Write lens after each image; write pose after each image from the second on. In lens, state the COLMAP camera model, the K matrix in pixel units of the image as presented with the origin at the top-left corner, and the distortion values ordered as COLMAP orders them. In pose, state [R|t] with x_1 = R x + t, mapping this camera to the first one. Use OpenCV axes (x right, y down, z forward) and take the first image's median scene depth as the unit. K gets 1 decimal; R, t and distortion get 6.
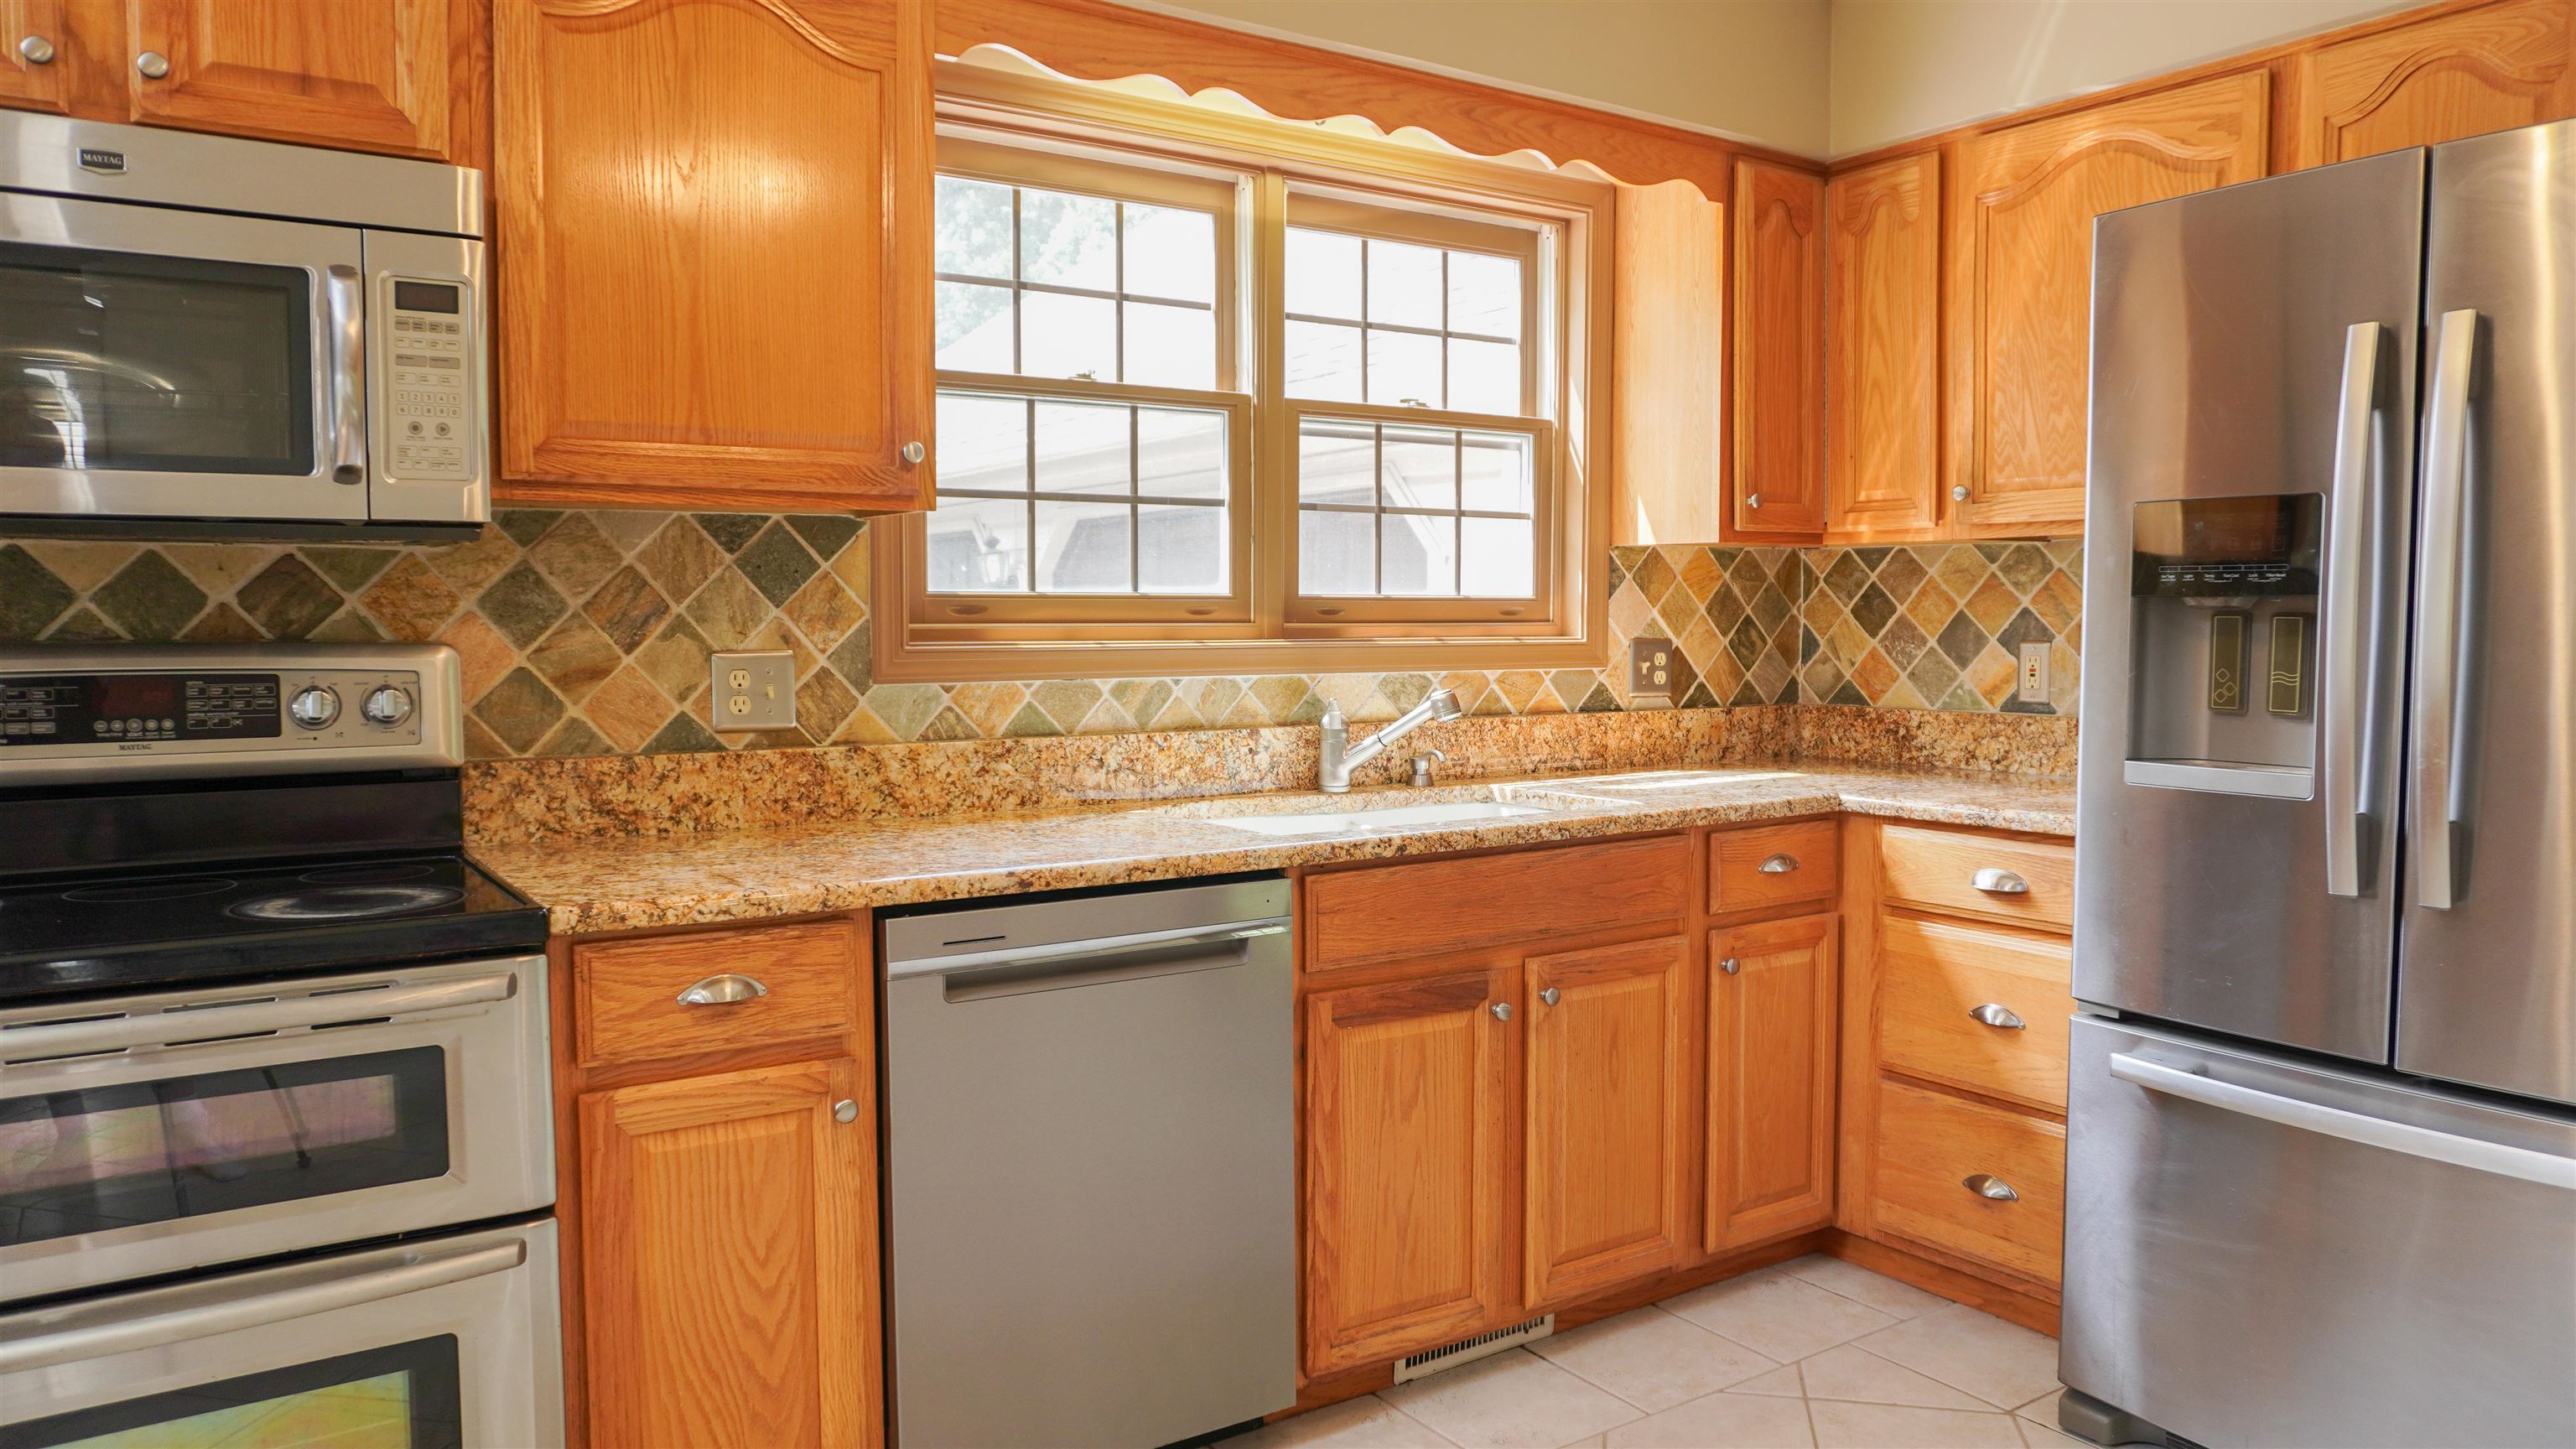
lens RADIAL K [[1744.3, 0, 1288.1], [0, 1744.3, 714.8], [0, 0, 1]] dist [-0.055302, 0.039960]
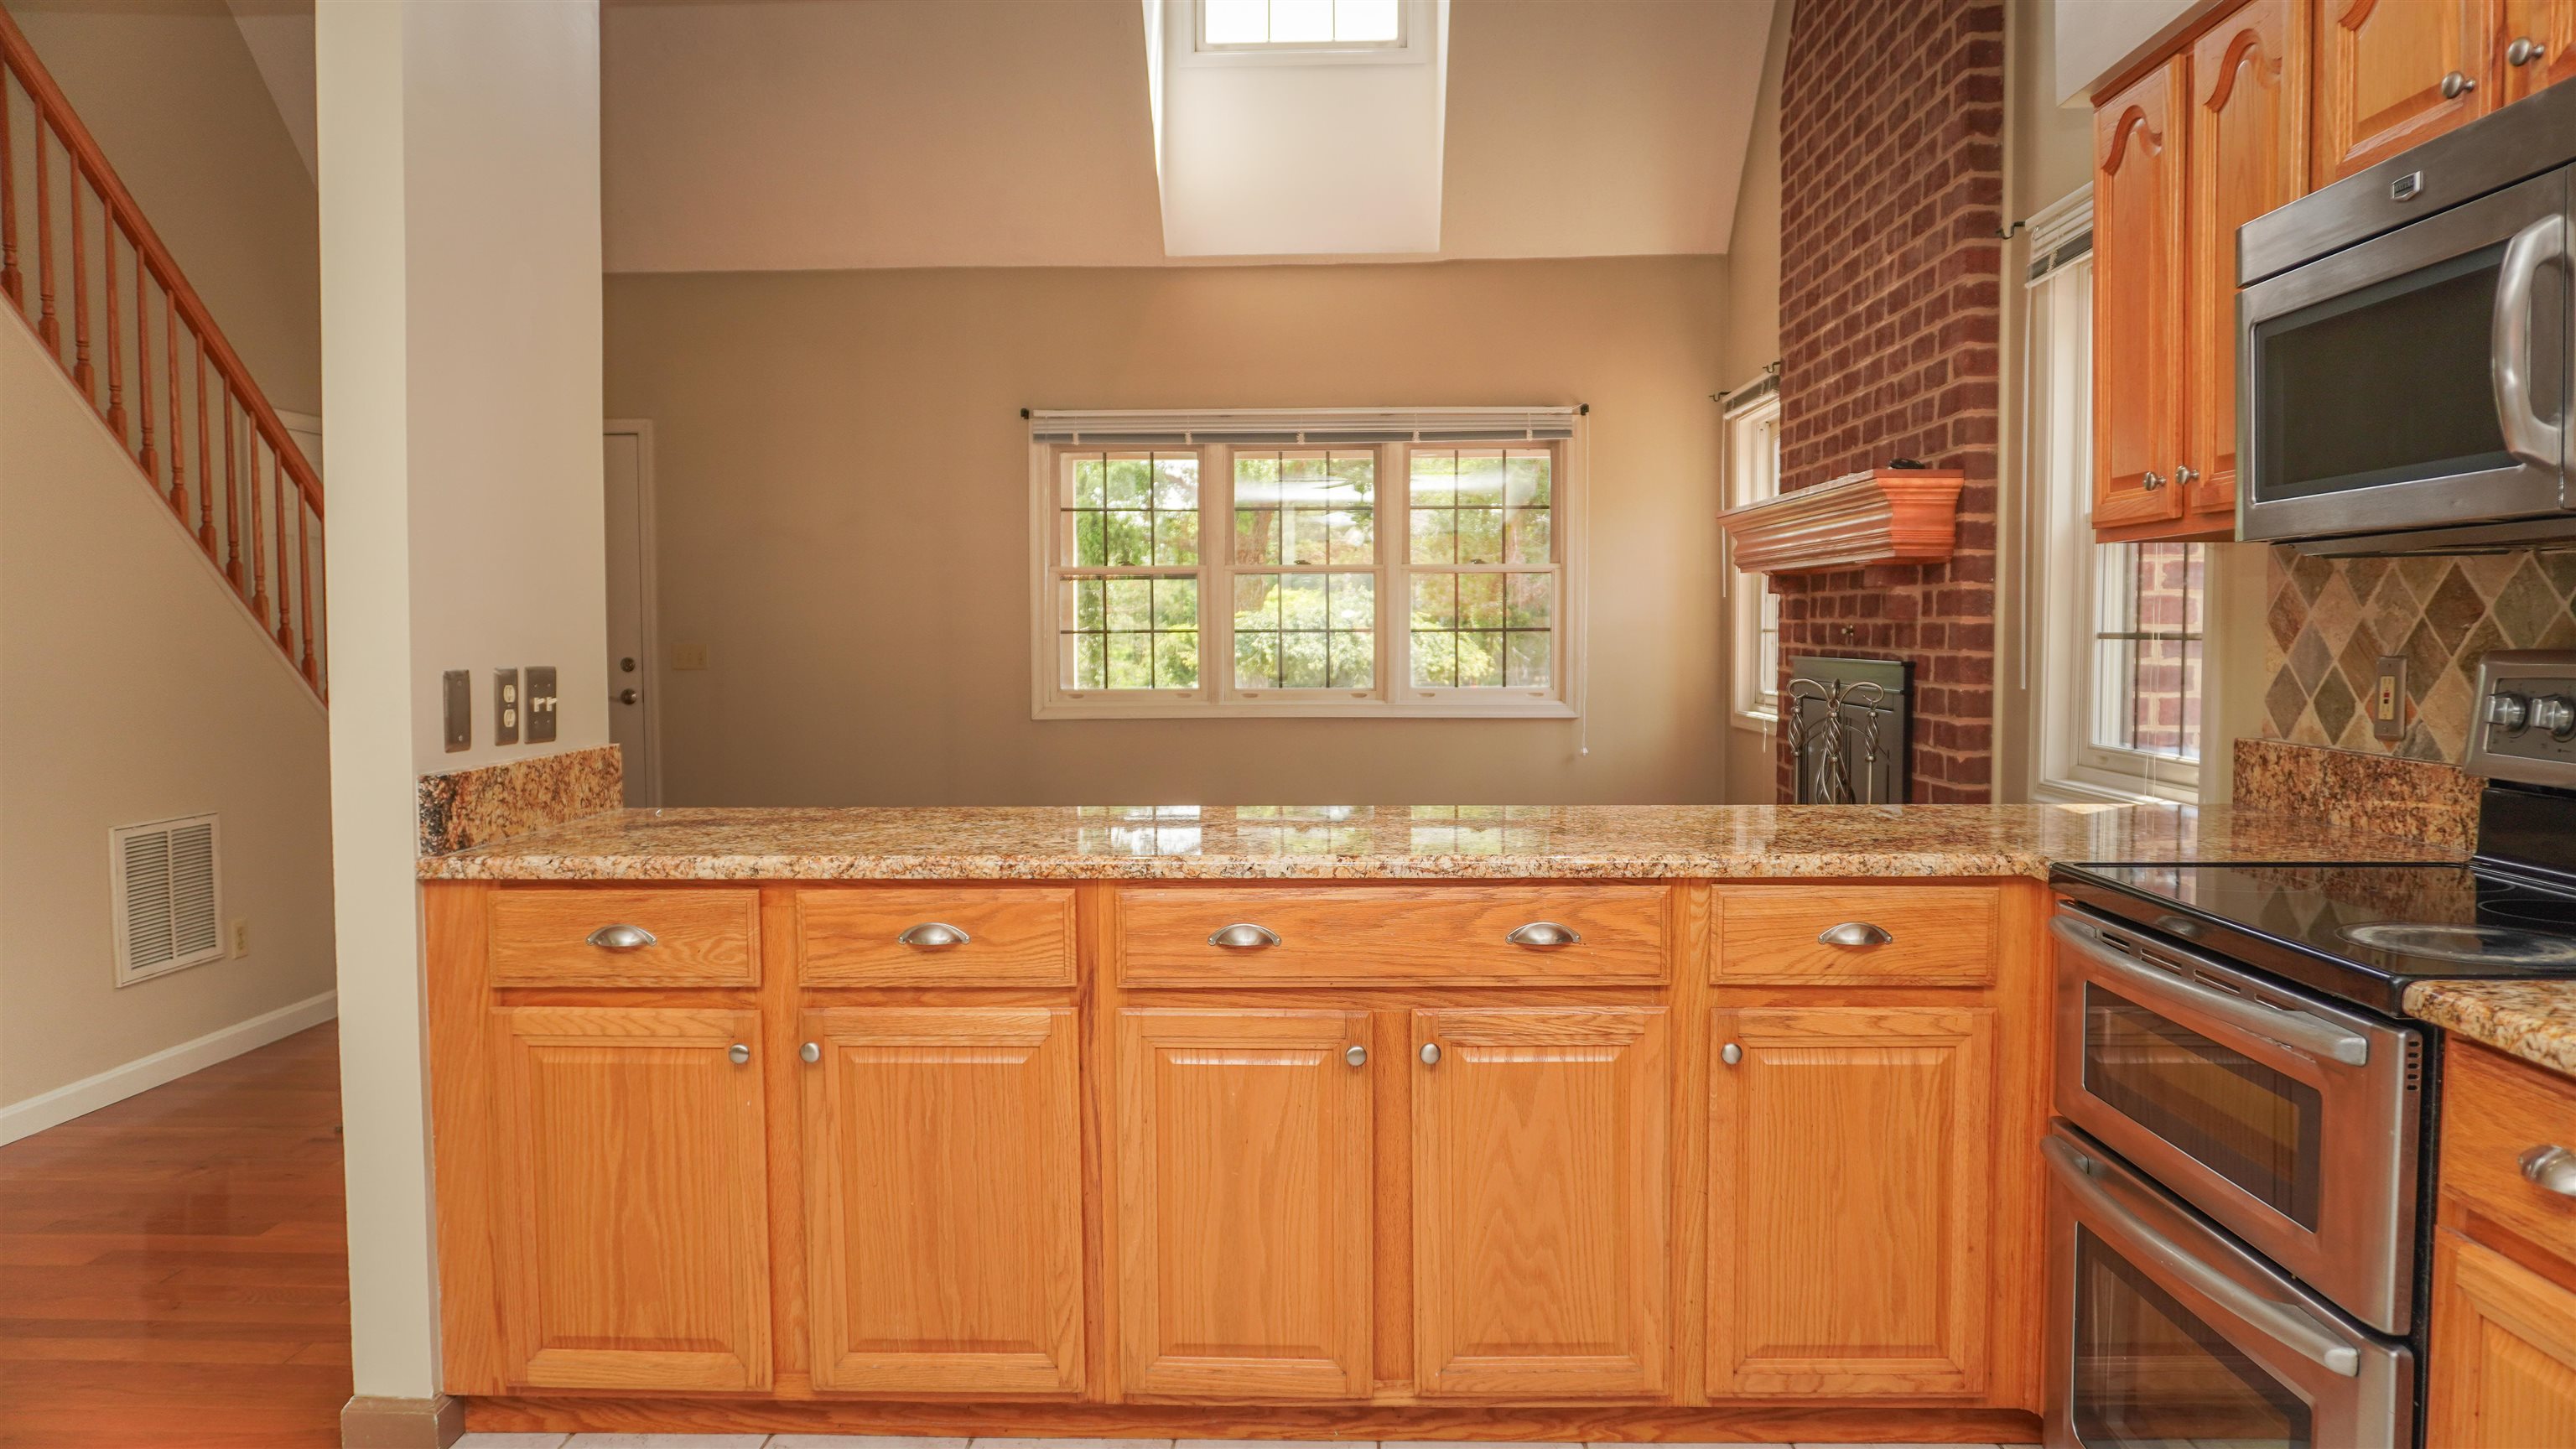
lens RADIAL K [[1710.2, 0, 1298.0], [0, 1710.2, 717.0], [0, 0, 1]] dist [-0.038964, 0.000418]
pose [[-0.577586, 0.046775, -0.814988, 0.346729], [-0.044254, 0.995095, 0.088476, -0.039384], [0.815129, 0.087169, -0.572683, 0.669595]]
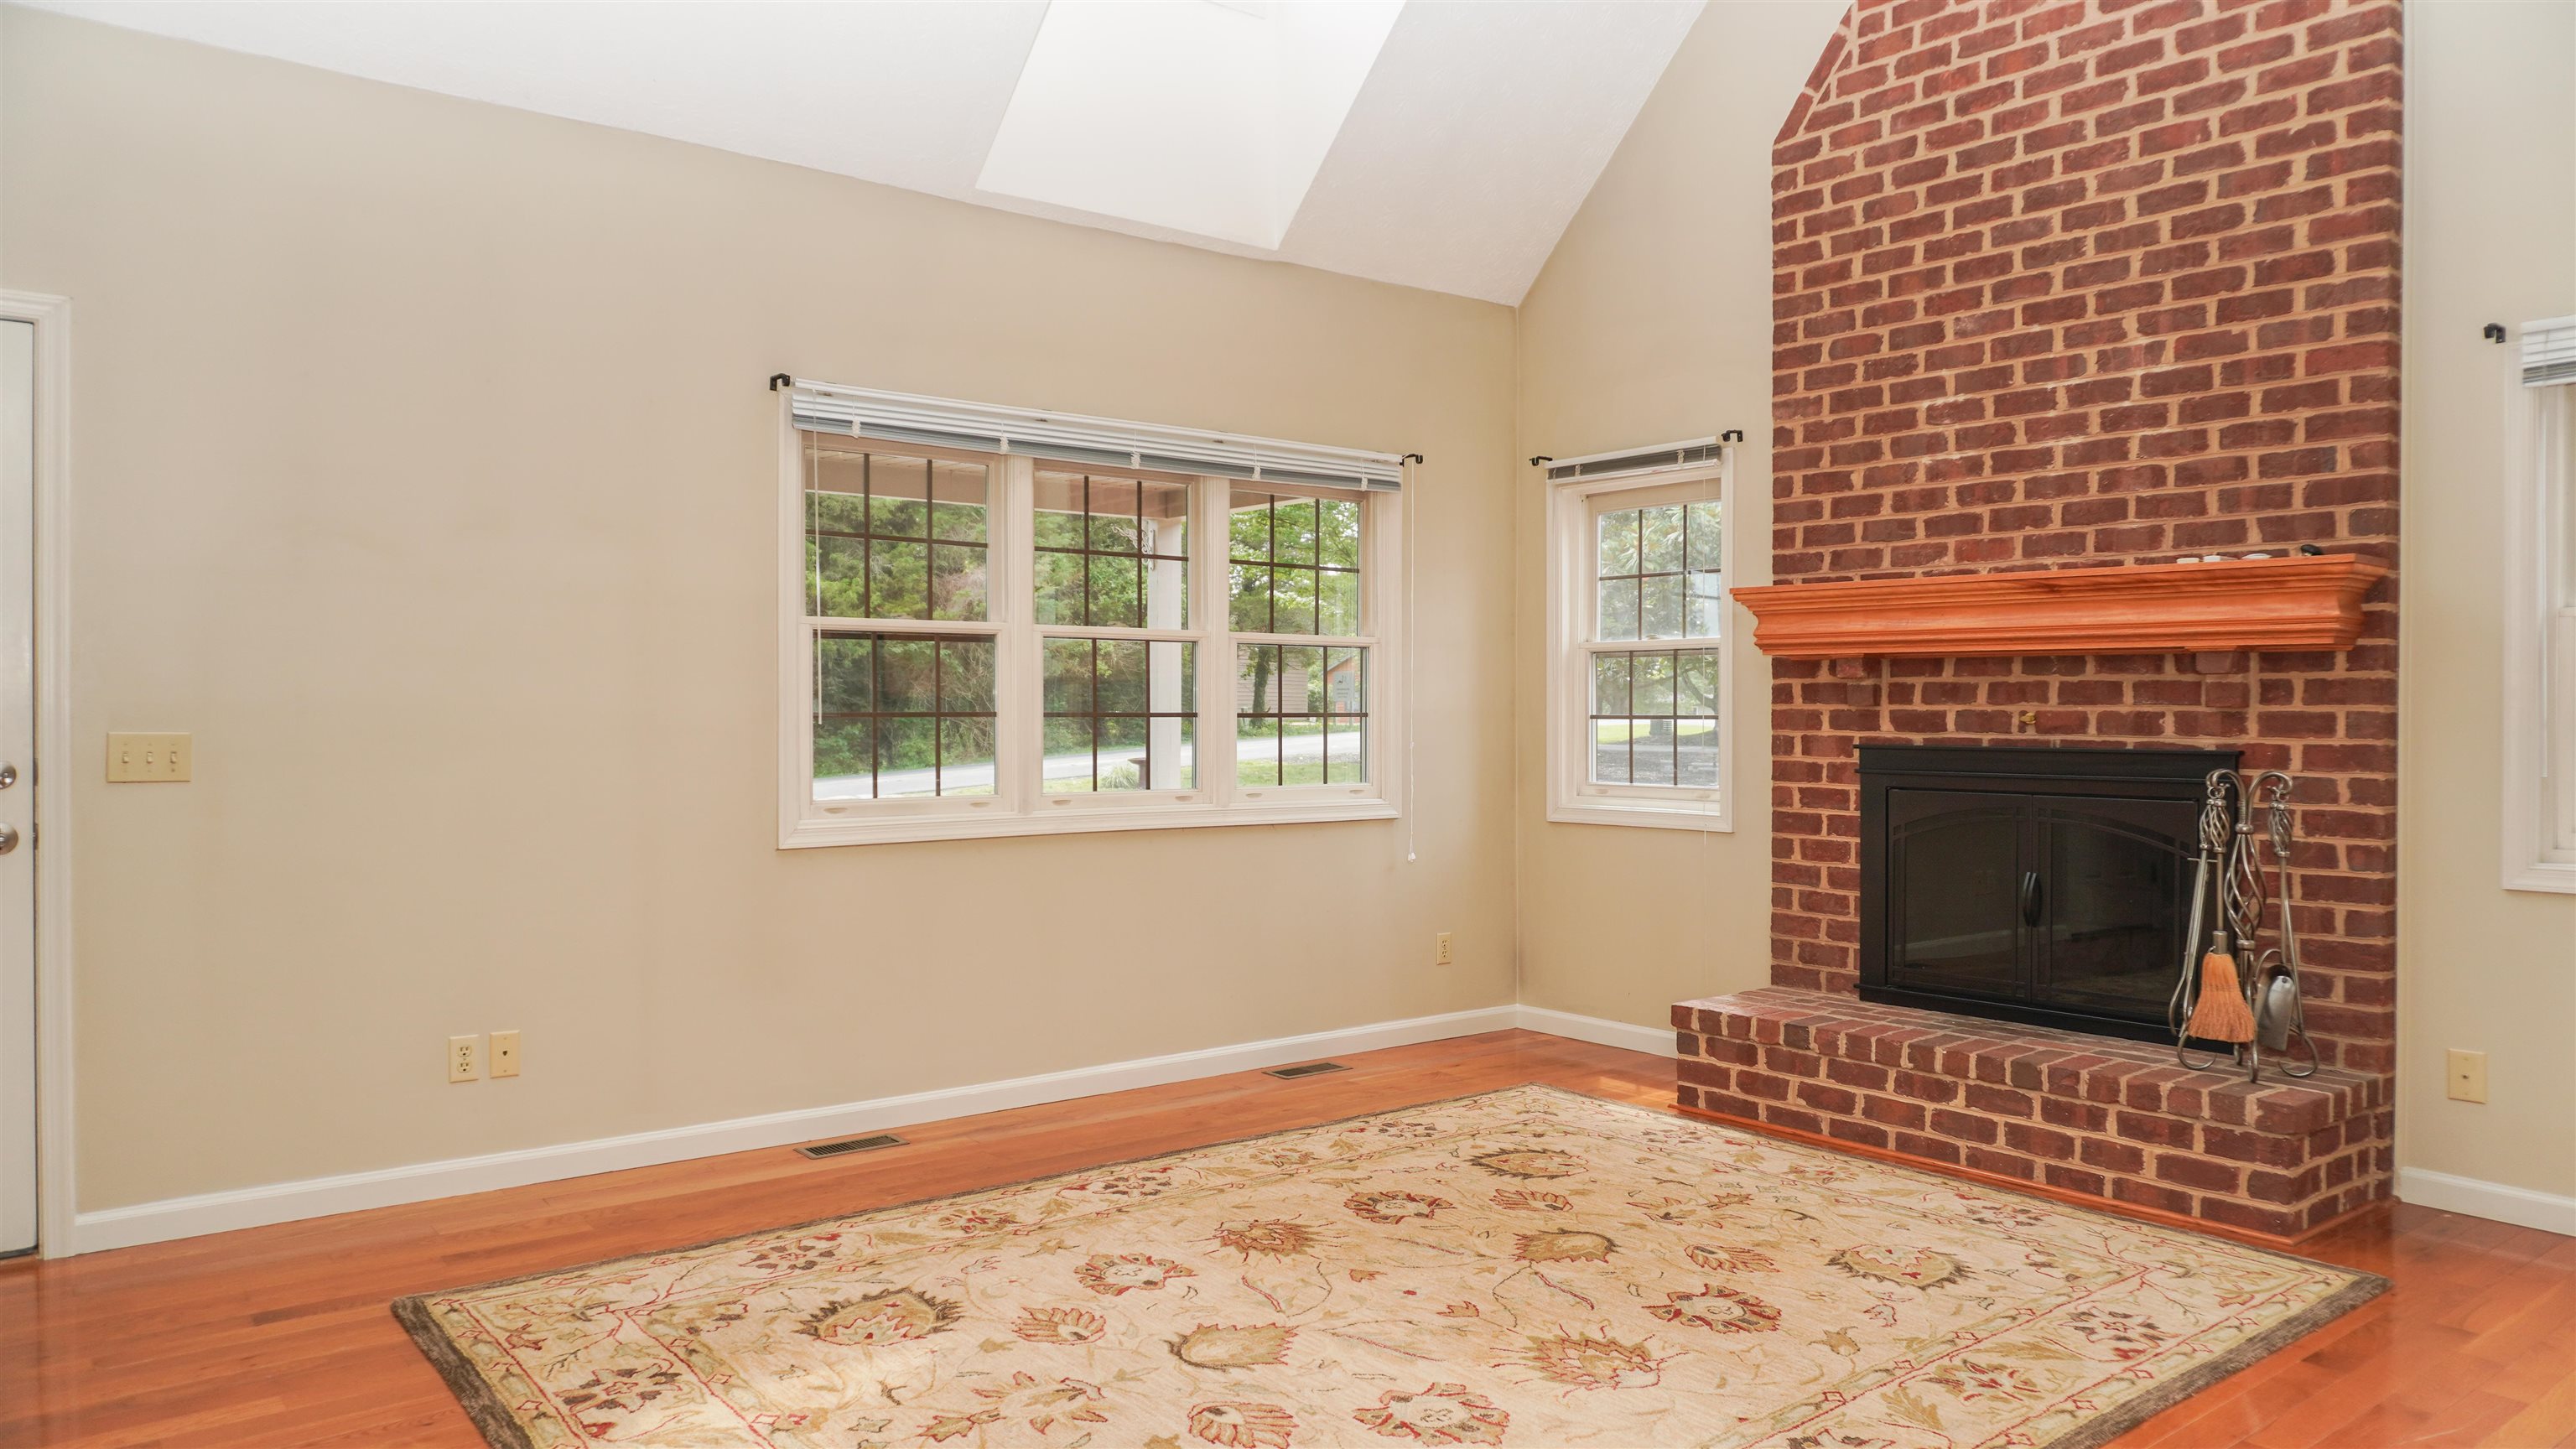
lens RADIAL K [[1695.4, 0, 1296.7], [0, 1695.4, 717.2], [0, 0, 1]] dist [-0.051842, 0.030913]
pose [[0.088398, 0.006601, -0.996063, 0.171960], [-0.063592, 0.997976, 0.000970, 0.046548], [0.994053, 0.063256, 0.088639, -0.758569]]
